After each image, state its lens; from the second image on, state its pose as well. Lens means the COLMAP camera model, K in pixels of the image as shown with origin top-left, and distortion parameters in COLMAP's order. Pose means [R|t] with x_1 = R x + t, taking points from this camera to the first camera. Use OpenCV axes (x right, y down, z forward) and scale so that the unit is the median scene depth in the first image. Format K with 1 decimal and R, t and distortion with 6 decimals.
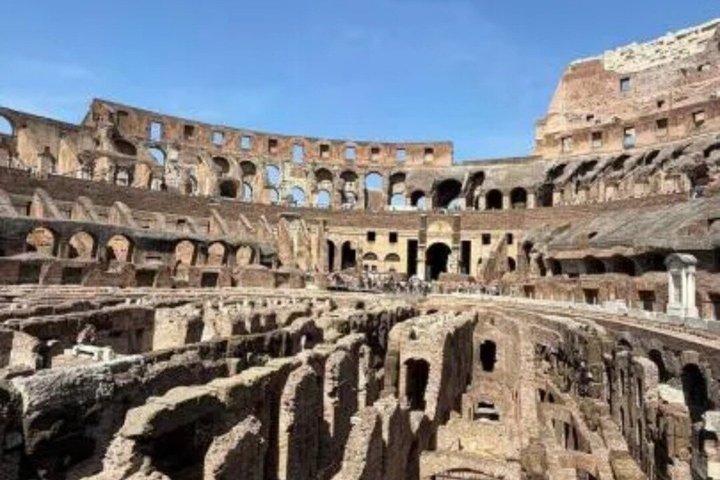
lens RADIAL K [[499.6, 0, 347.8], [0, 499.6, 242.3], [0, 0, 1]] dist [0.001397, 0.000267]
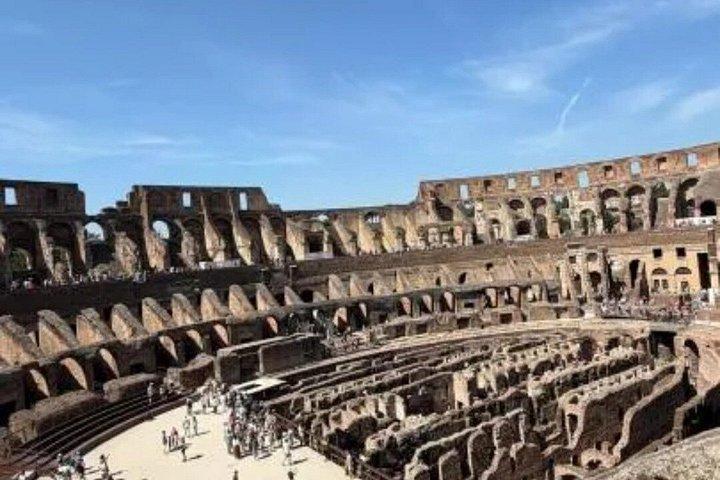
lens RADIAL K [[499.6, 0, 347.8], [0, 499.6, 242.3], [0, 0, 1]] dist [0.001397, 0.000267]
pose [[0.762835, -0.130529, -0.633281, 0.234500], [0.179626, 0.983641, 0.013630, -0.179030], [0.621141, -0.124151, 0.773802, -0.281049]]
